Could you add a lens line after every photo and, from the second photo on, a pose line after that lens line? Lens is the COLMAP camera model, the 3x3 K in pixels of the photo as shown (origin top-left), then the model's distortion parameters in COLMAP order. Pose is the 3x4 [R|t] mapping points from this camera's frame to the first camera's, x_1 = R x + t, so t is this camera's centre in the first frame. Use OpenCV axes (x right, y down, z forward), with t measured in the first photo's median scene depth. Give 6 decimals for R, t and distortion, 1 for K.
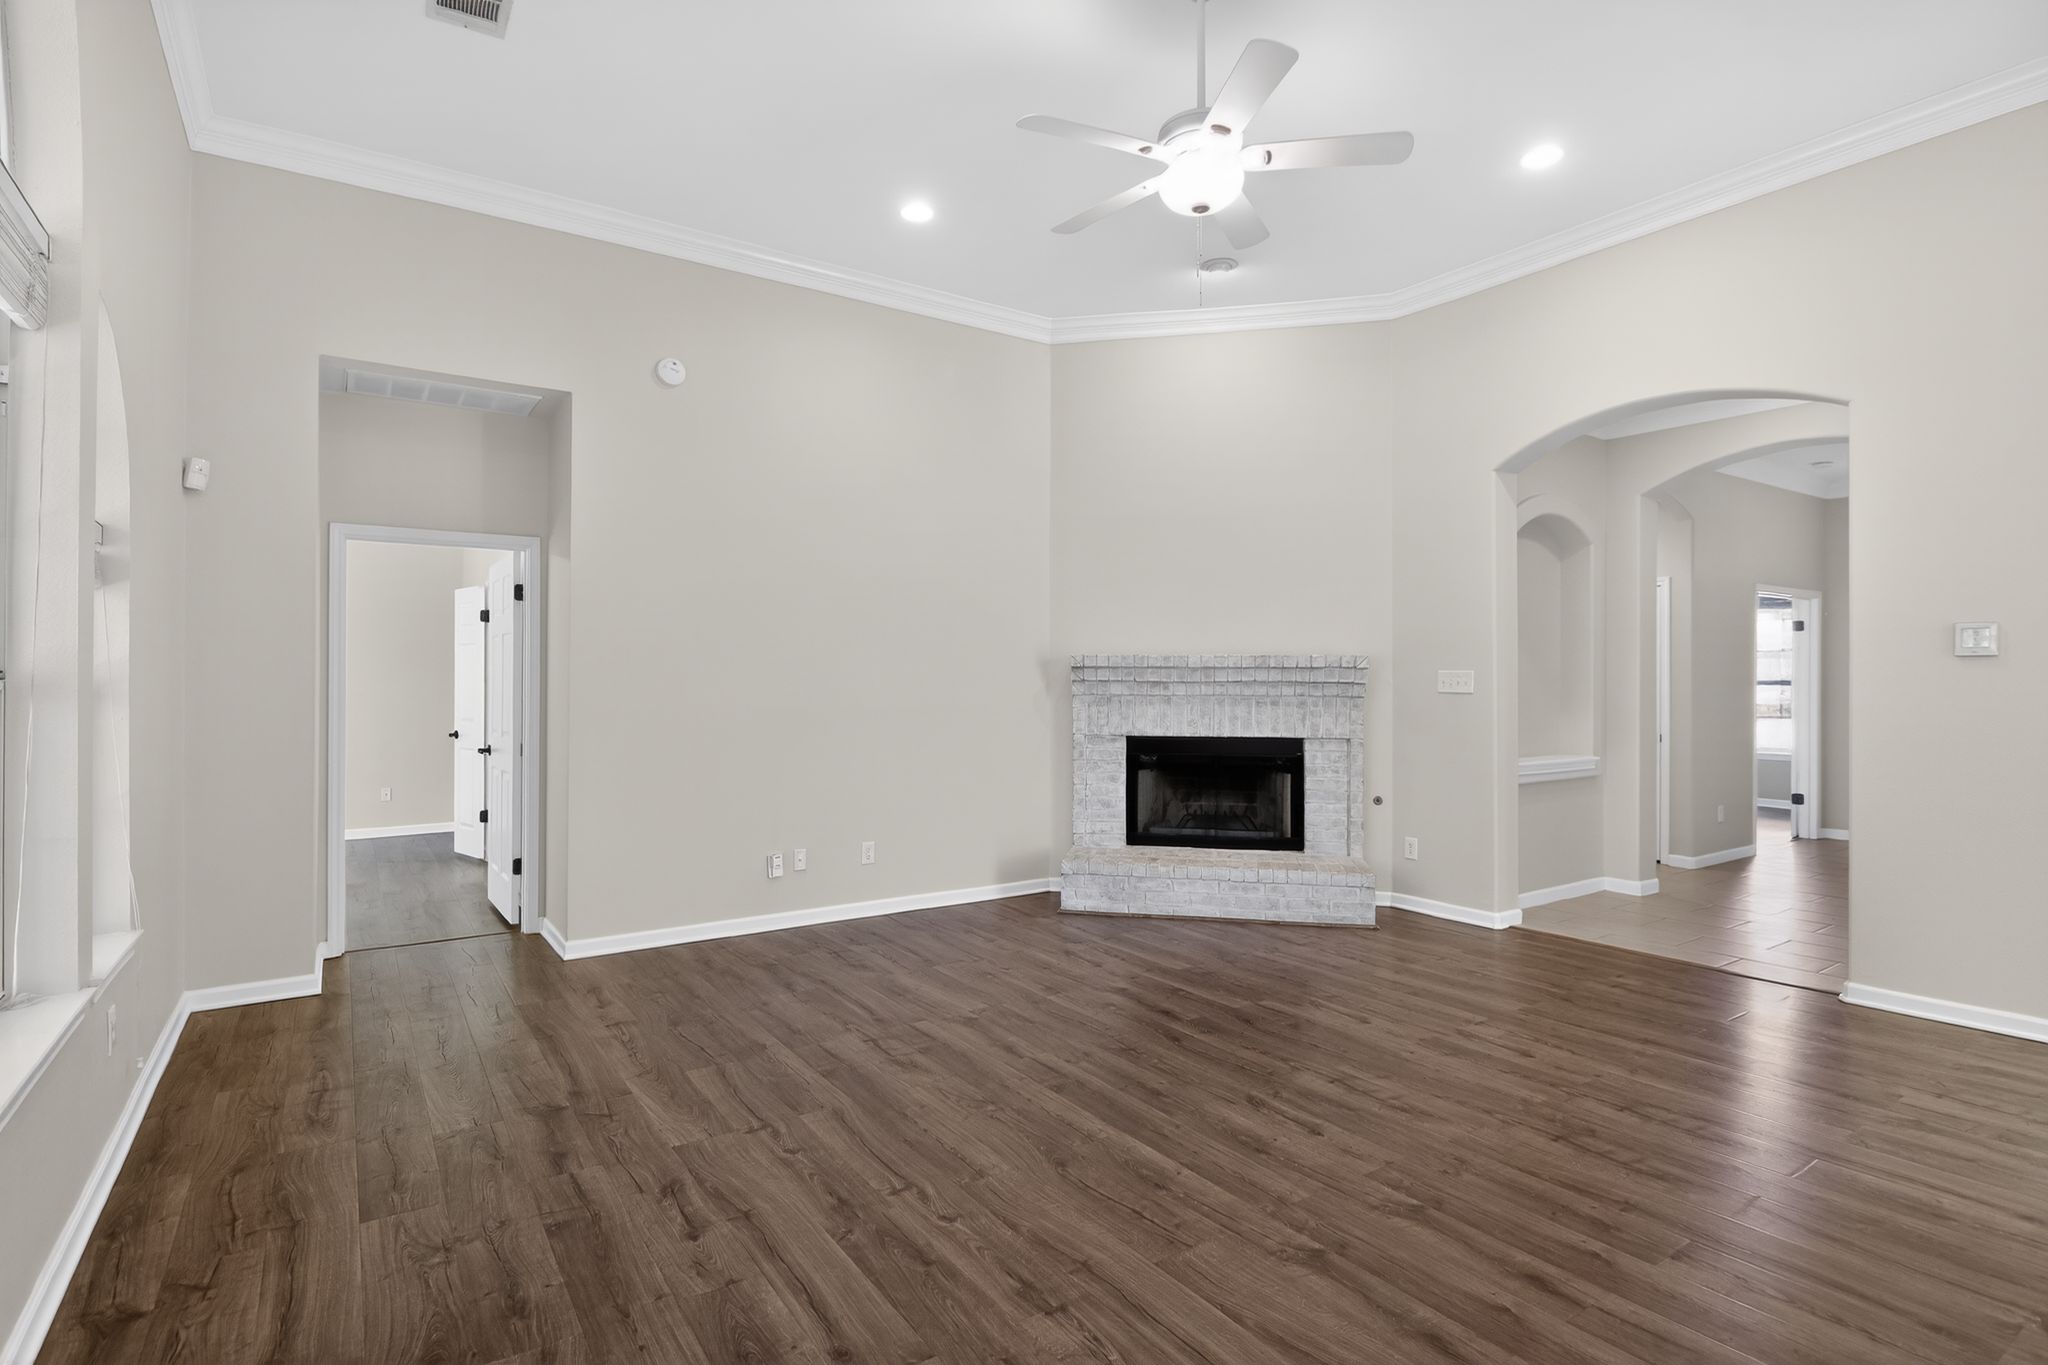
lens RADIAL K [[1006.6, 0, 977.2], [0, 1006.6, 678.7], [0, 0, 1]] dist [0.010442, -0.019060]
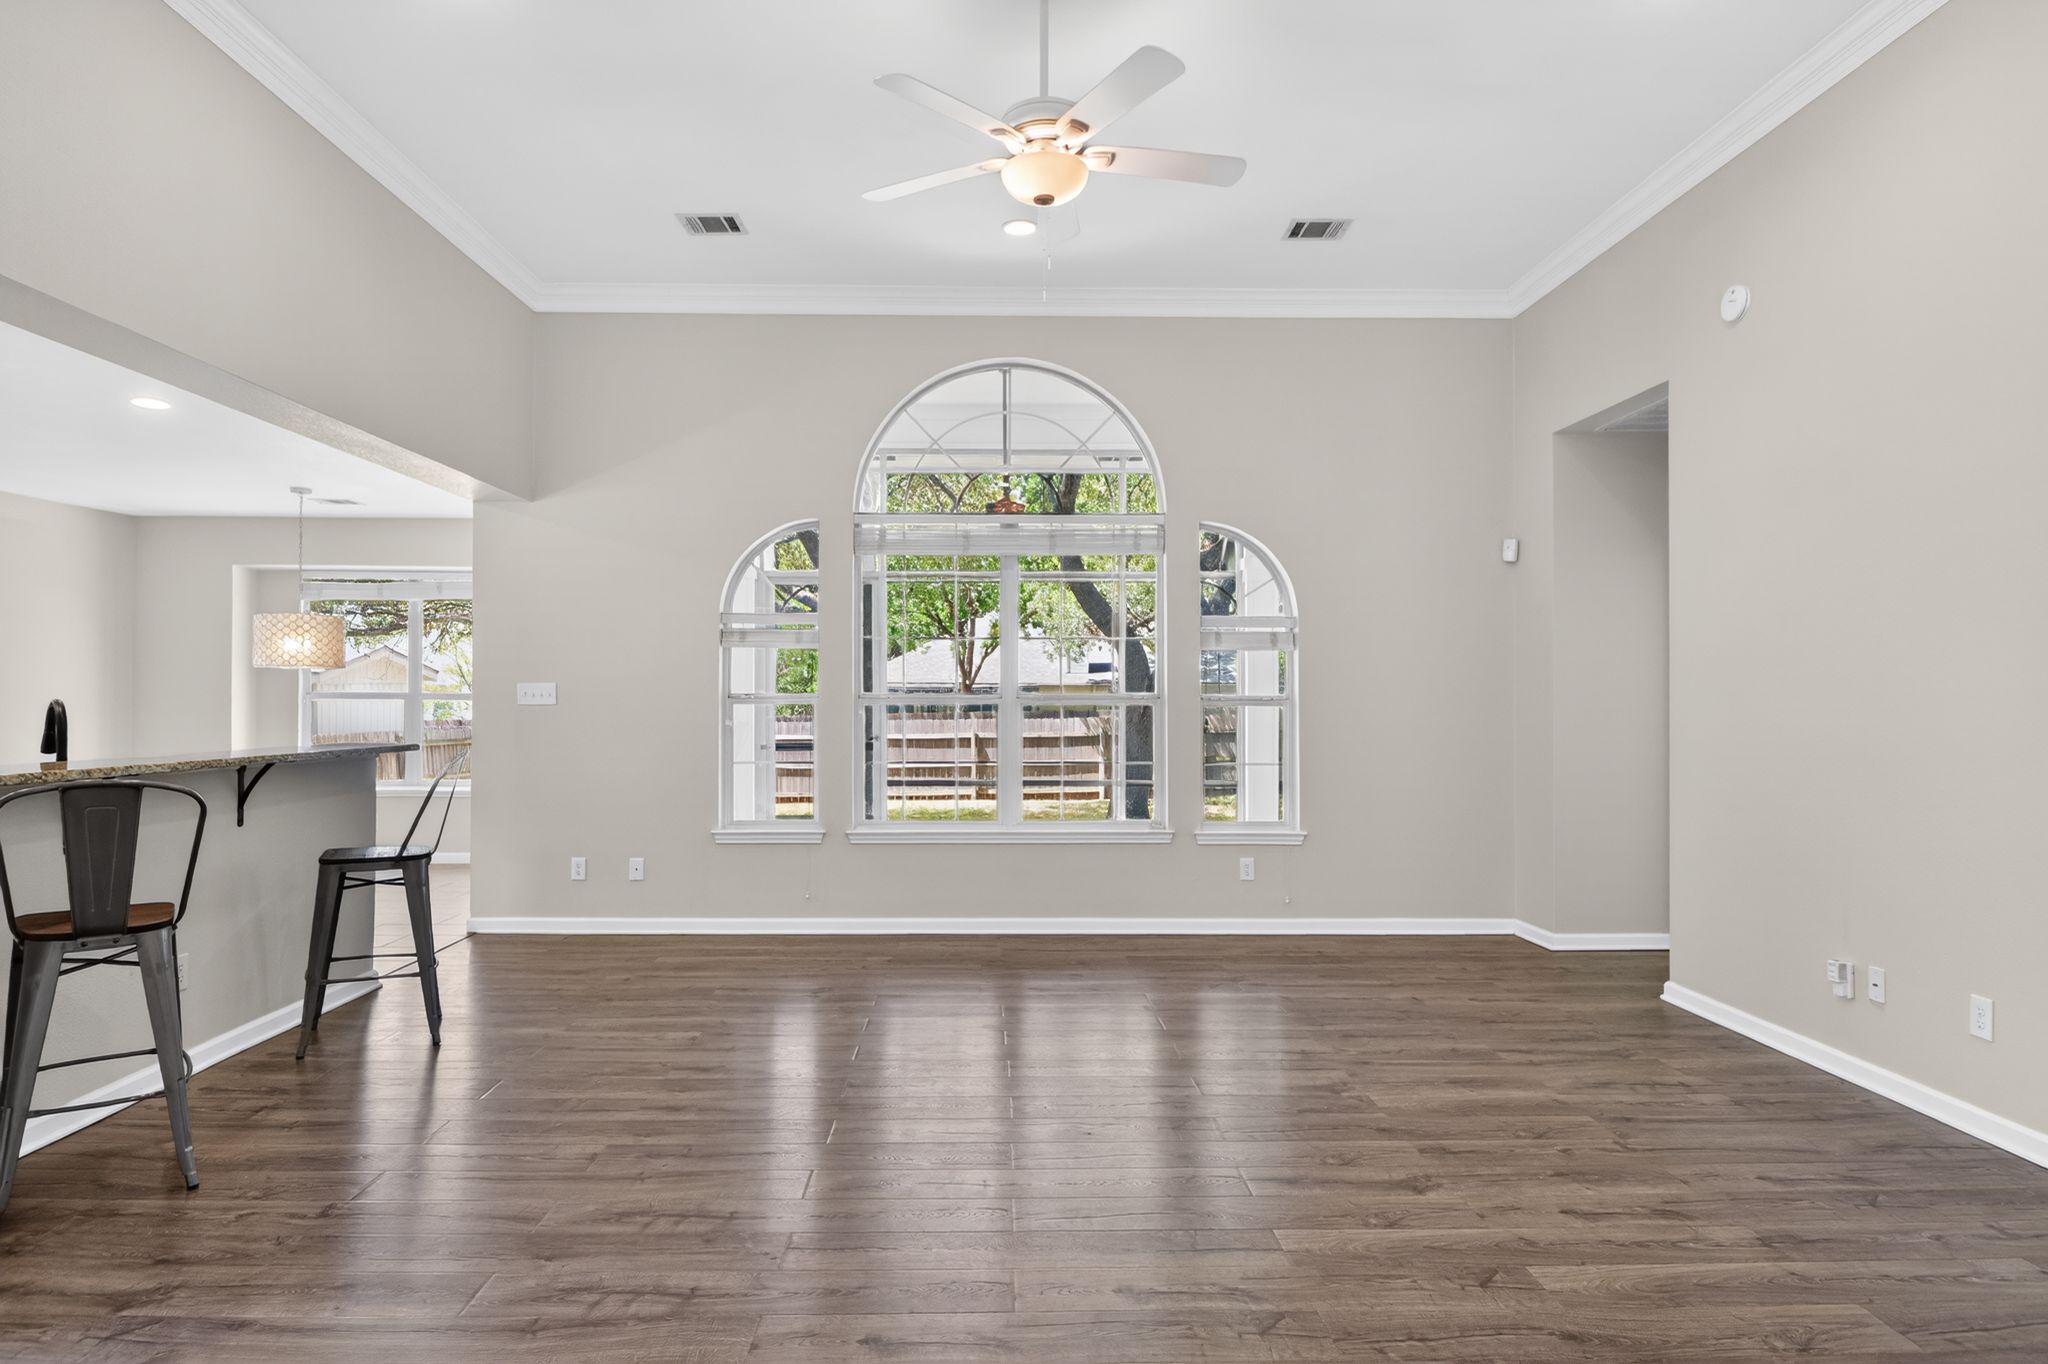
lens RADIAL K [[1122.5, 0, 1023.5], [0, 1122.5, 715.7], [0, 0, 1]] dist [-0.008530, -0.000515]
pose [[-0.503969, 0.012578, -0.863630, 0.847143], [0.003333, 0.999915, 0.012617, 0.008587], [0.863715, 0.003480, -0.503968, 1.127717]]
